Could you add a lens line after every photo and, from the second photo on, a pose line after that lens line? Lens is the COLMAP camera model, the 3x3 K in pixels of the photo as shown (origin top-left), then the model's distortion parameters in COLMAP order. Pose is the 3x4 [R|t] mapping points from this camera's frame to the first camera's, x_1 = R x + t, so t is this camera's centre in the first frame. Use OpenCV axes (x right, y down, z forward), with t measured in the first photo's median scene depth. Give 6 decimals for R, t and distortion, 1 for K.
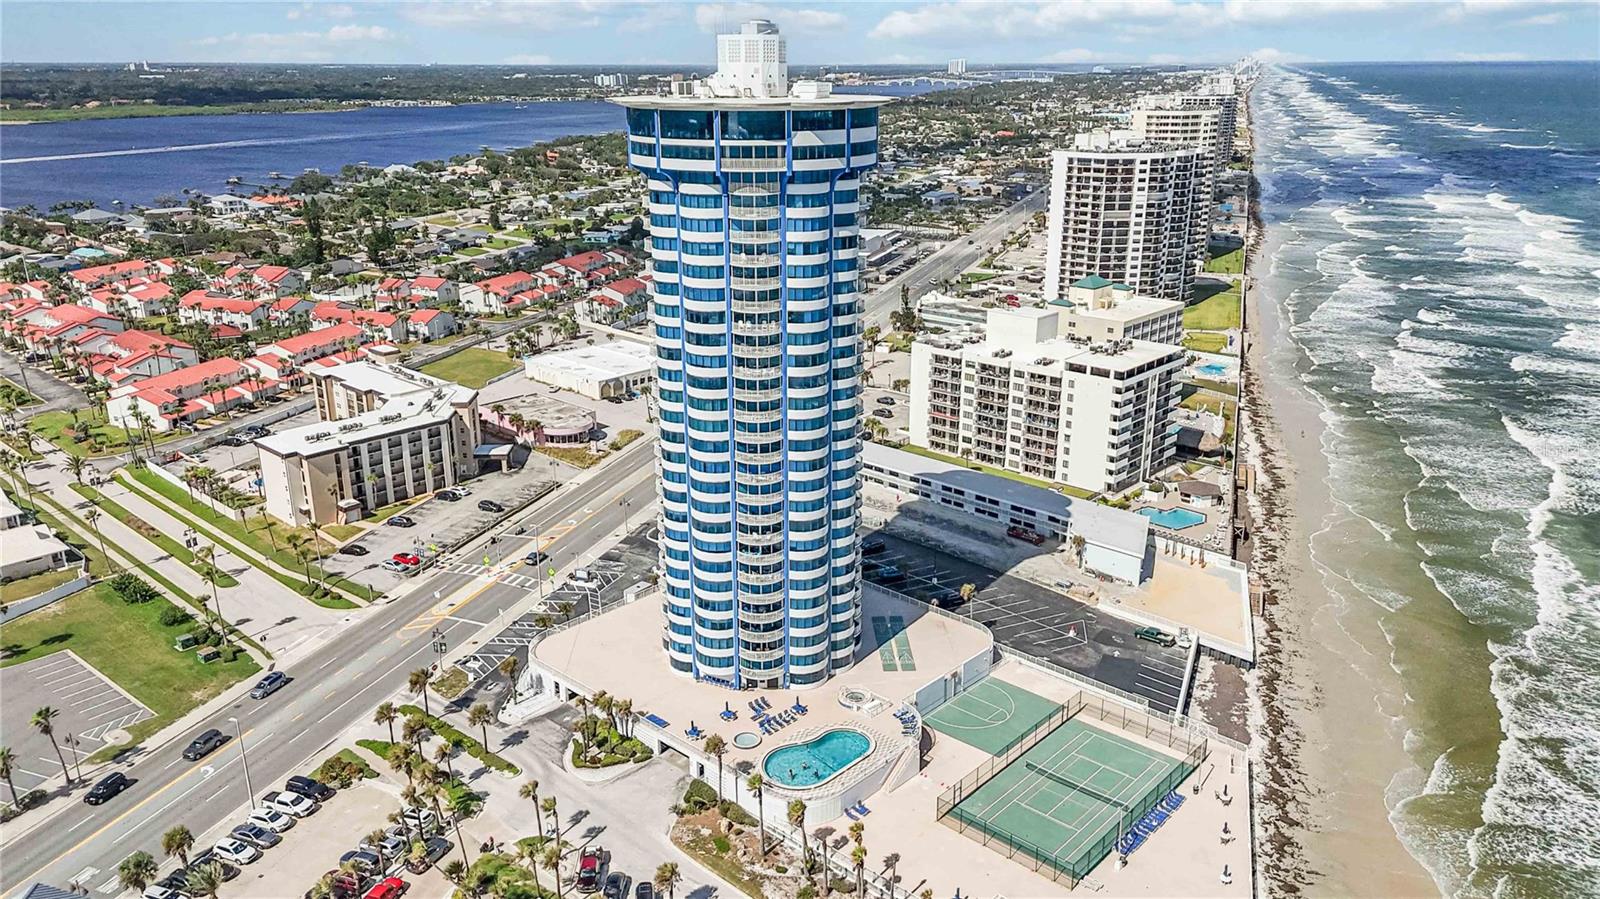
lens RADIAL K [[1173.5, 0, 803.7], [0, 1173.5, 448.7], [0, 0, 1]] dist [0.075462, -0.016803]
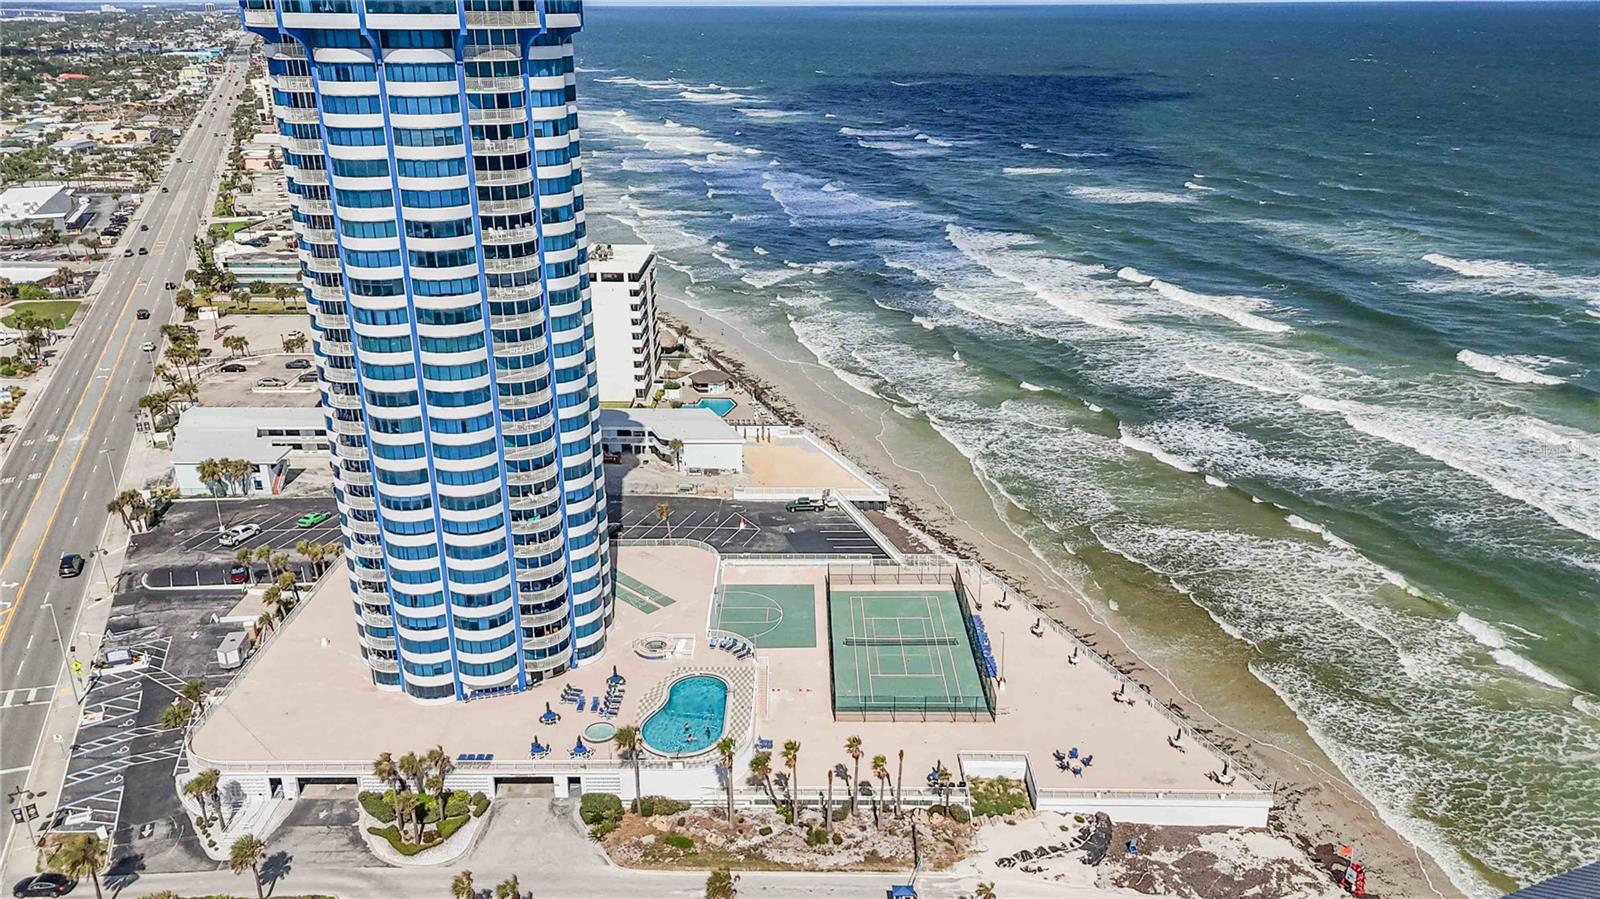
lens RADIAL K [[1173.5, 0, 805.5], [0, 1173.5, 445.8], [0, 0, 1]] dist [0.075462, -0.016803]
pose [[0.741949, -0.236515, 0.627353, -0.371574], [0.211209, 0.970521, 0.116102, -0.012891], [-0.636320, 0.046361, 0.770031, 0.229800]]
